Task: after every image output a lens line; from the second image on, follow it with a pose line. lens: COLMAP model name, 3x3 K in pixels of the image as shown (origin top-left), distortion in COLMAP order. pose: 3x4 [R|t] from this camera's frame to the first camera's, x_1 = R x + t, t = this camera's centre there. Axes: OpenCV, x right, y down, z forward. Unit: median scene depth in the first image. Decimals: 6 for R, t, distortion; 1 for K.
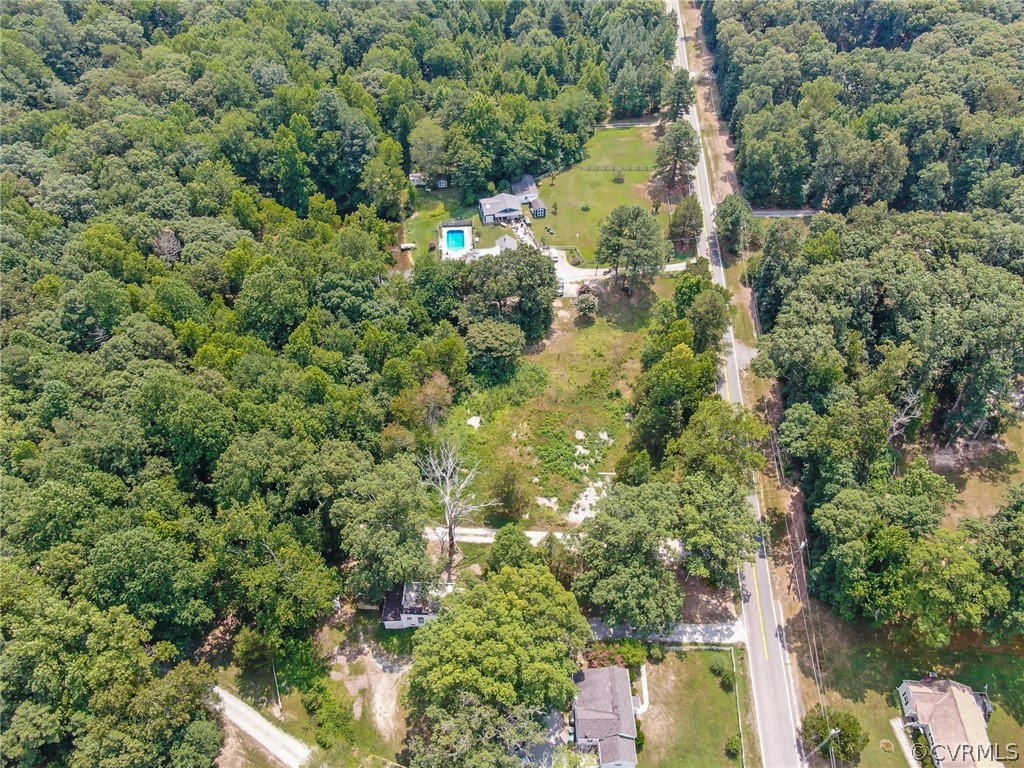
lens RADIAL K [[773.2, 0, 512.0], [0, 773.2, 384.0], [0, 0, 1]] dist [-0.012156, -0.000615]
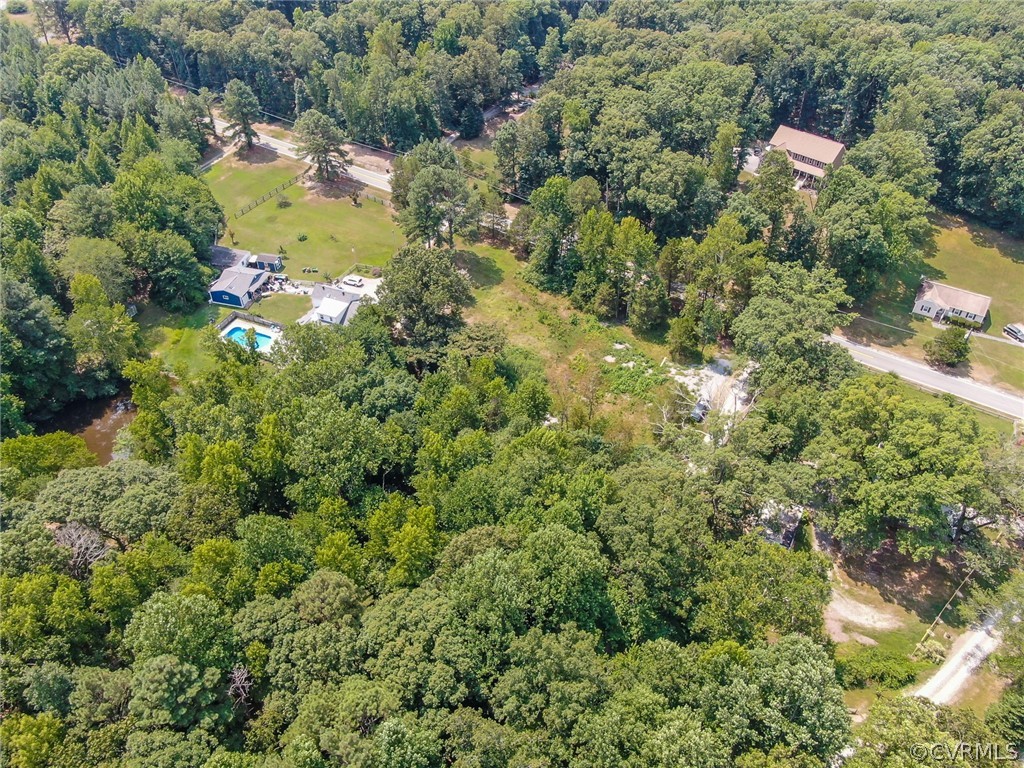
lens RADIAL K [[773.2, 0, 512.0], [0, 773.2, 384.0], [0, 0, 1]] dist [-0.012156, -0.000615]
pose [[0.456616, -0.582850, 0.672151, -0.480856], [0.634082, 0.743159, 0.213670, -0.146897], [-0.624053, 0.328634, 0.708913, 0.311471]]
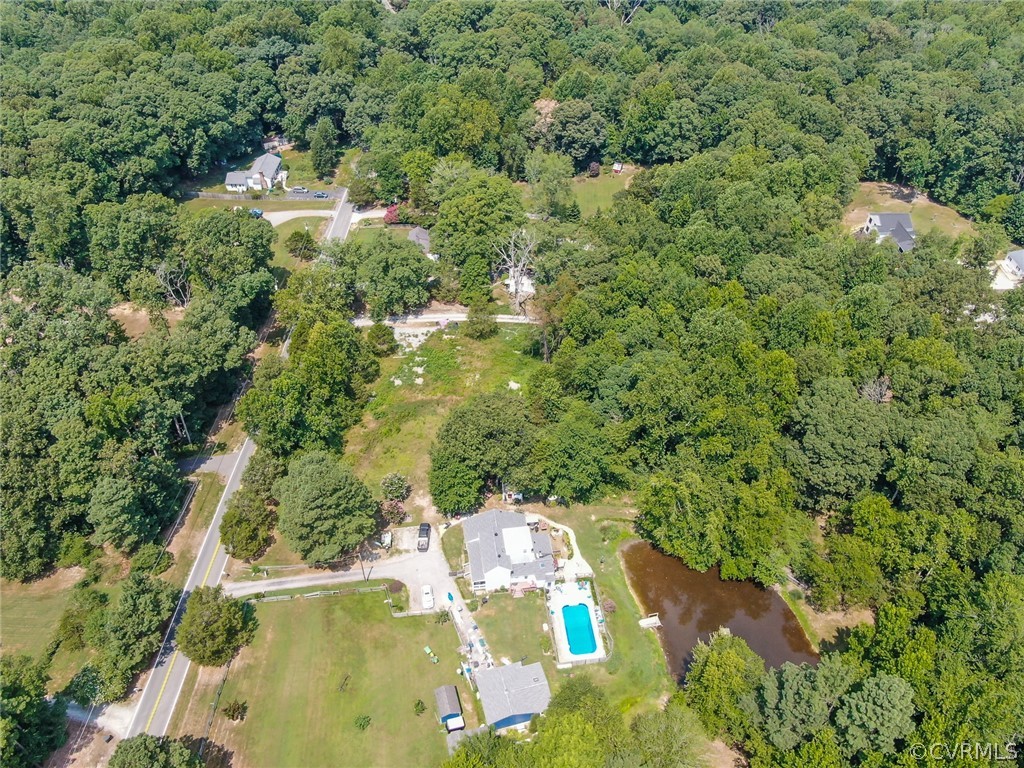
lens RADIAL K [[773.2, 0, 512.0], [0, 773.2, 384.0], [0, 0, 1]] dist [-0.012156, -0.000615]
pose [[-0.997938, 0.027803, -0.057851, 0.013623], [-0.056739, 0.039245, 0.997617, -0.818013], [0.030007, 0.998843, -0.037586, 0.804473]]
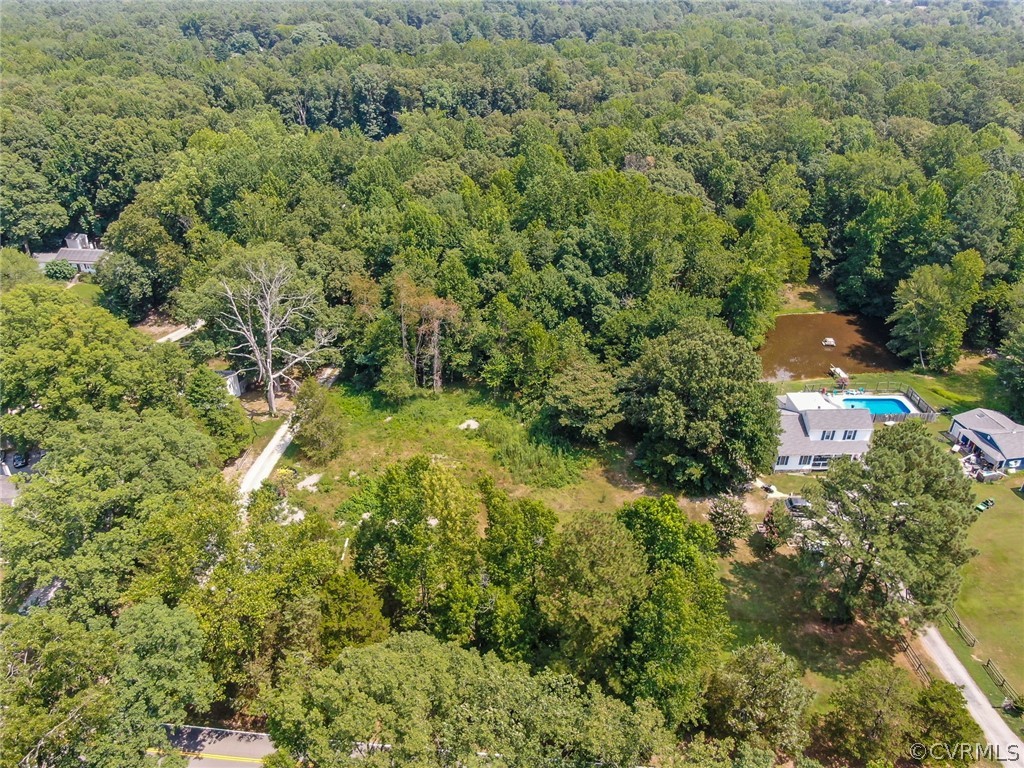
lens RADIAL K [[740.0, 0, 512.0], [0, 740.0, 384.0], [0, 0, 1]] dist [-0.011767, -0.004781]
pose [[-0.032839, 0.489715, -0.871264, 0.410679], [-0.724705, 0.588650, 0.358180, -0.192751], [0.688276, 0.643172, 0.335568, 0.597999]]
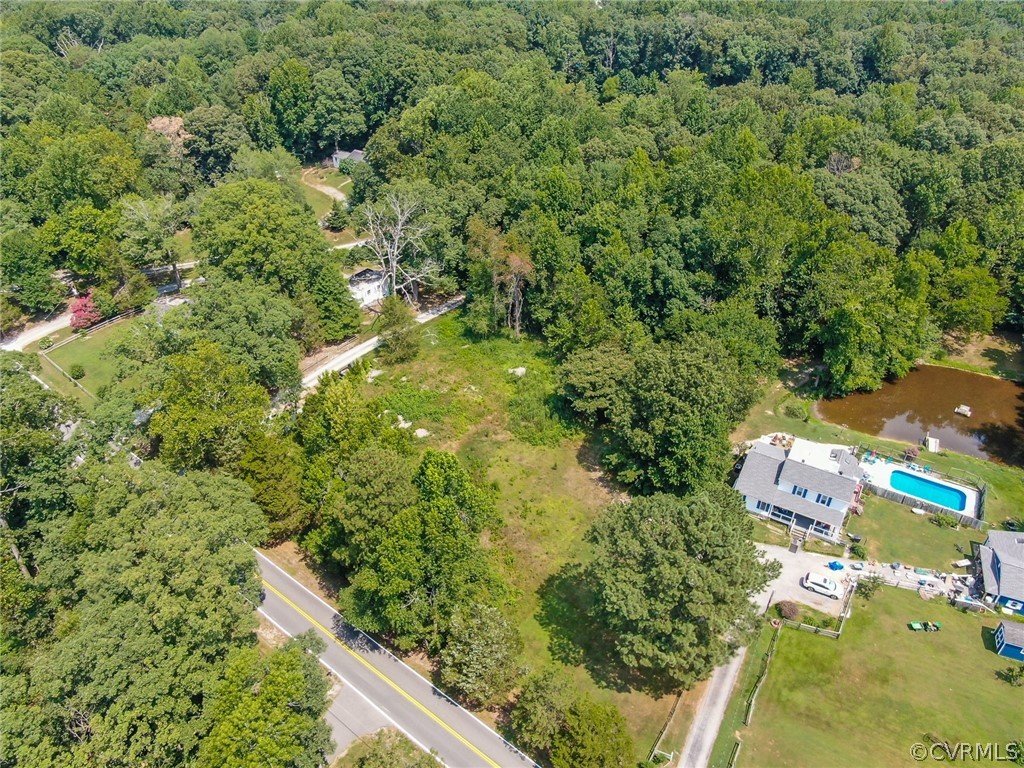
lens RADIAL K [[740.0, 0, 512.0], [0, 740.0, 384.0], [0, 0, 1]] dist [-0.011767, -0.004781]
pose [[-0.565487, 0.468480, -0.678786, 0.381039], [-0.597926, 0.334006, 0.728646, -0.396770], [0.568075, 0.817904, 0.091240, 0.724302]]
